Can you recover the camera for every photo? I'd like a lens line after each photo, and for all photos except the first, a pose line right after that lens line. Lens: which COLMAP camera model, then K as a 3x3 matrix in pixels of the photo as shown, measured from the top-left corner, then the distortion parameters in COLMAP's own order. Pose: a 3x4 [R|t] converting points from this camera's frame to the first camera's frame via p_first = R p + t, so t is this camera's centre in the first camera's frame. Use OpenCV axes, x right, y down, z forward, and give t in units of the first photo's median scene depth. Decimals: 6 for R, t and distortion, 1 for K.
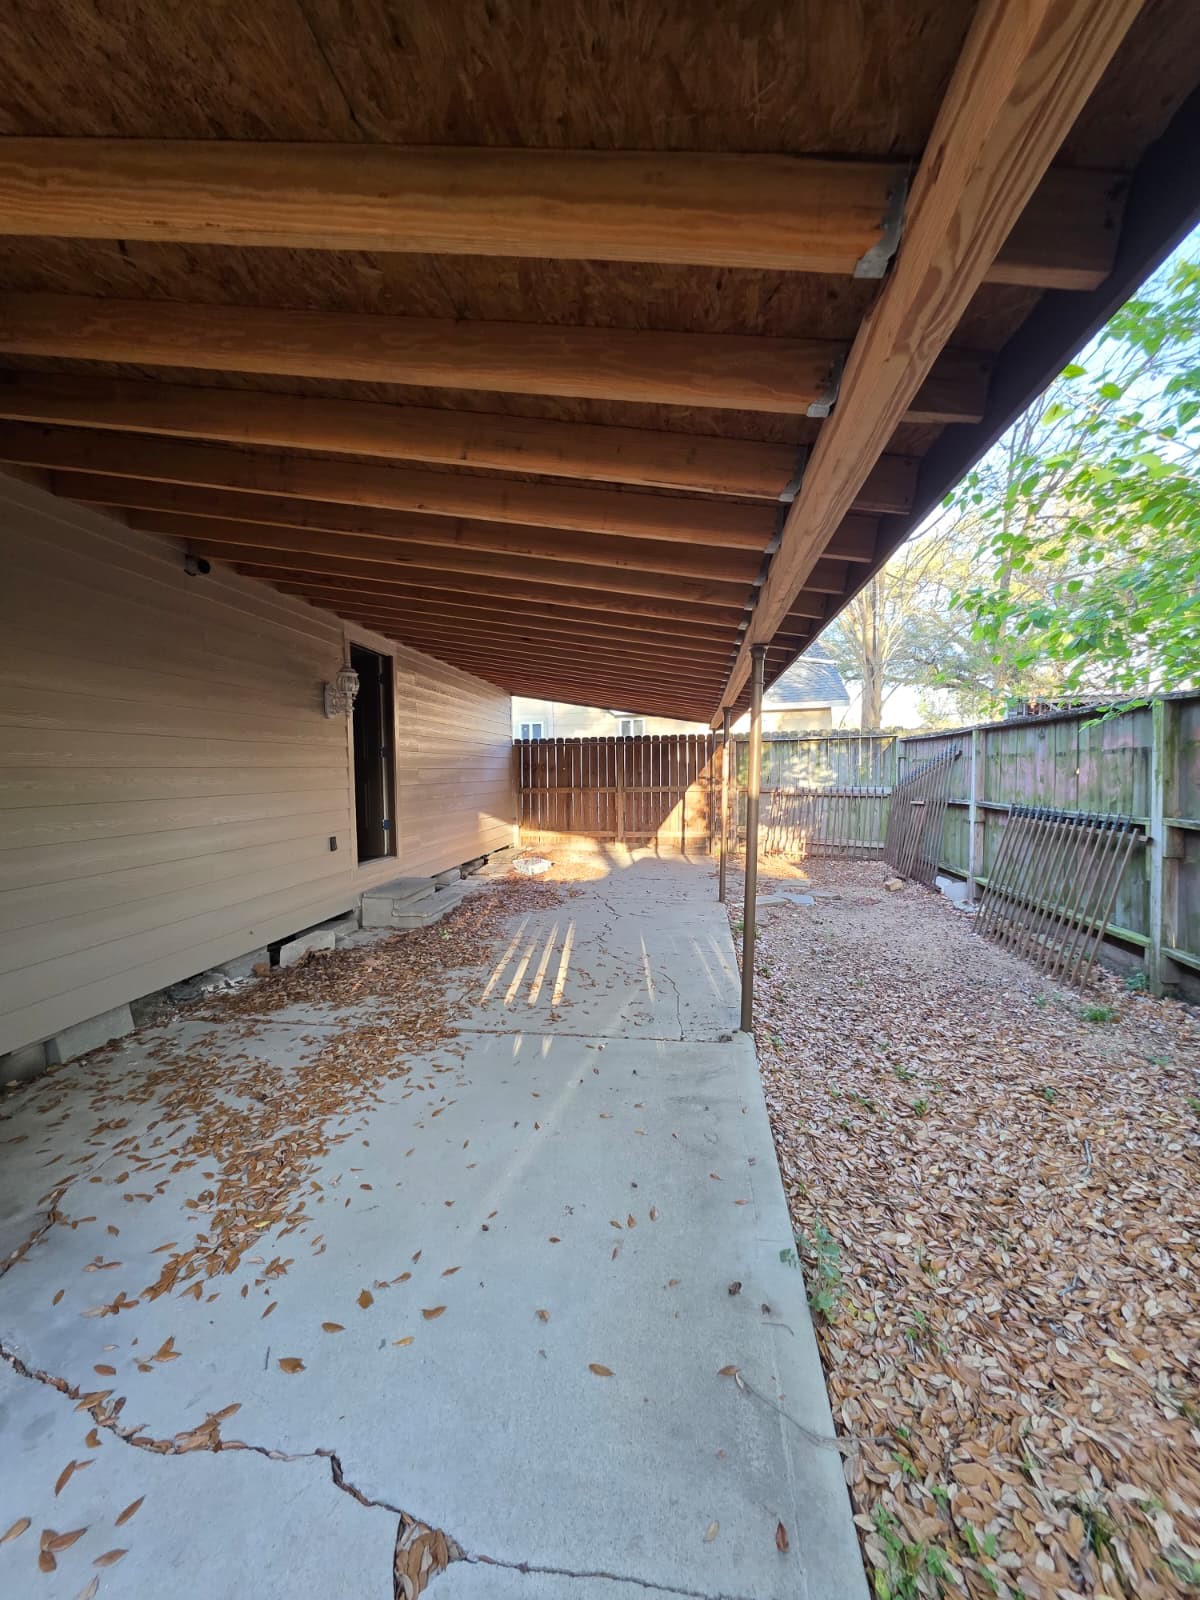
lens RADIAL K [[634.3, 0, 605.9], [0, 634.3, 806.3], [0, 0, 1]] dist [0.001264, 0.000304]
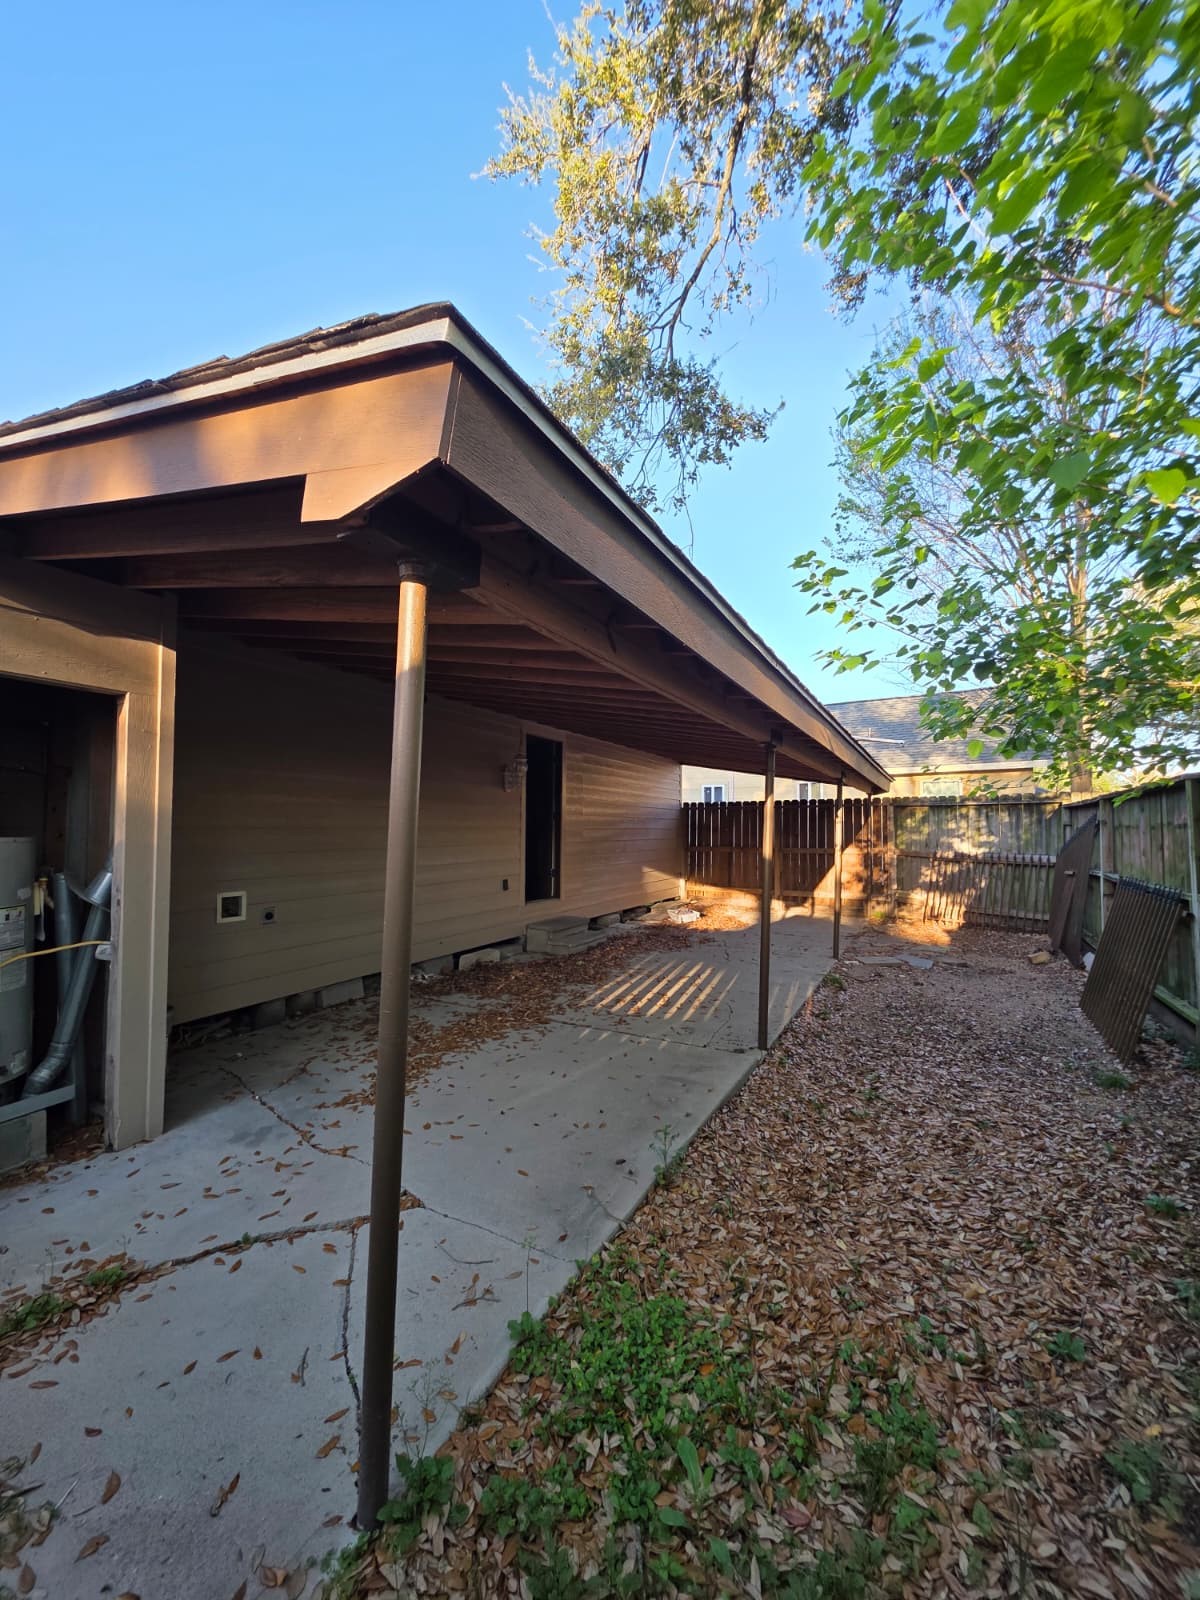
lens RADIAL K [[634.3, 0, 605.9], [0, 634.3, 806.3], [0, 0, 1]] dist [0.001264, 0.000304]
pose [[0.938533, 0.004580, -0.345159, 0.187569], [-0.035100, 0.995995, -0.082227, -0.002853], [0.343400, 0.089288, 0.934935, -0.158250]]
